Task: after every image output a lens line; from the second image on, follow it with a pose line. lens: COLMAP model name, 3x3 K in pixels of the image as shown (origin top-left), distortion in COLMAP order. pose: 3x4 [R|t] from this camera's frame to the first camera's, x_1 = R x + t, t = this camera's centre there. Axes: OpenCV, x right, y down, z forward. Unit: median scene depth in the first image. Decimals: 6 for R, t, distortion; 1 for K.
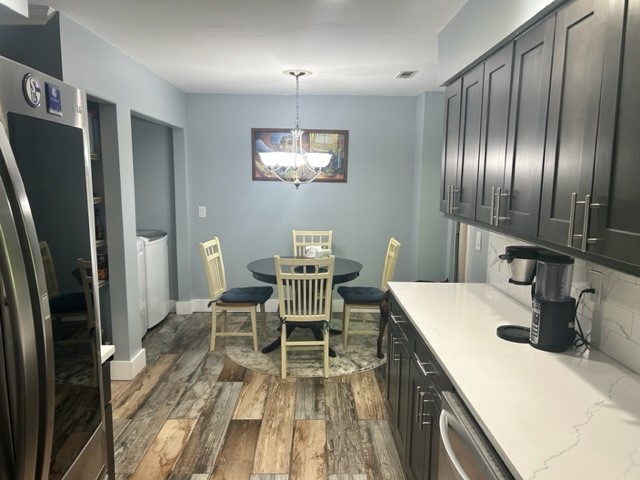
lens RADIAL K [[482.0, 0, 323.2], [0, 482.0, 249.4], [0, 0, 1]] dist [0.173411, -0.264885]
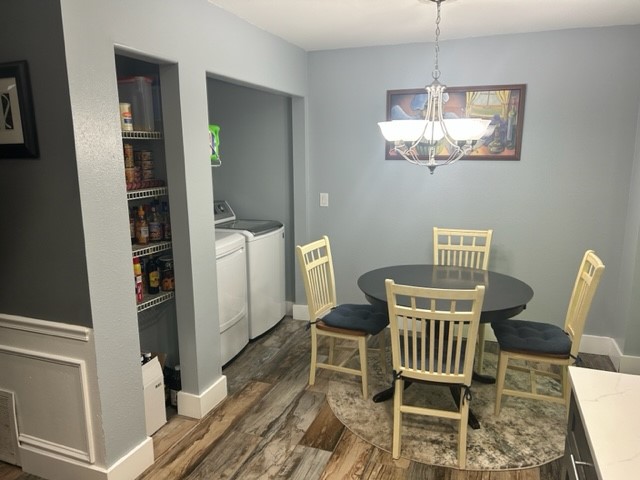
lens RADIAL K [[479.8, 0, 319.6], [0, 479.8, 243.7], [0, 0, 1]] dist [0.045555, -0.047429]
pose [[0.932150, 0.054794, -0.357903, 0.044071], [-0.039082, 0.997934, 0.050994, -0.054008], [0.359958, -0.033547, 0.932365, 0.307143]]
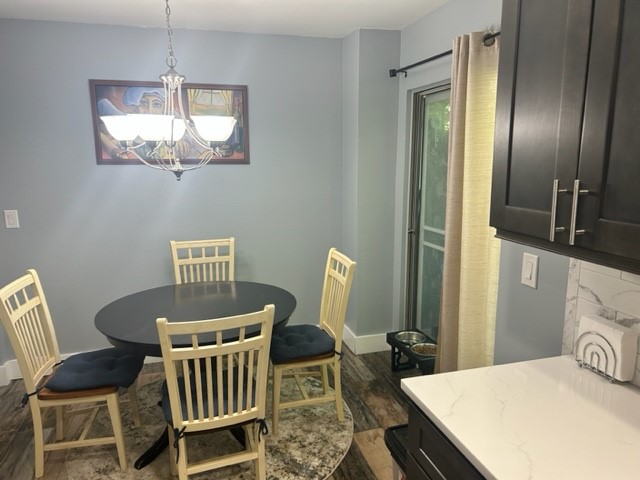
lens RADIAL K [[479.8, 0, 319.6], [0, 479.8, 243.7], [0, 0, 1]] dist [0.045555, -0.047429]
pose [[0.965567, -0.068175, 0.251063, -0.040342], [0.057809, 0.997152, 0.048444, -0.066419], [-0.253651, -0.032263, 0.966758, 0.397030]]
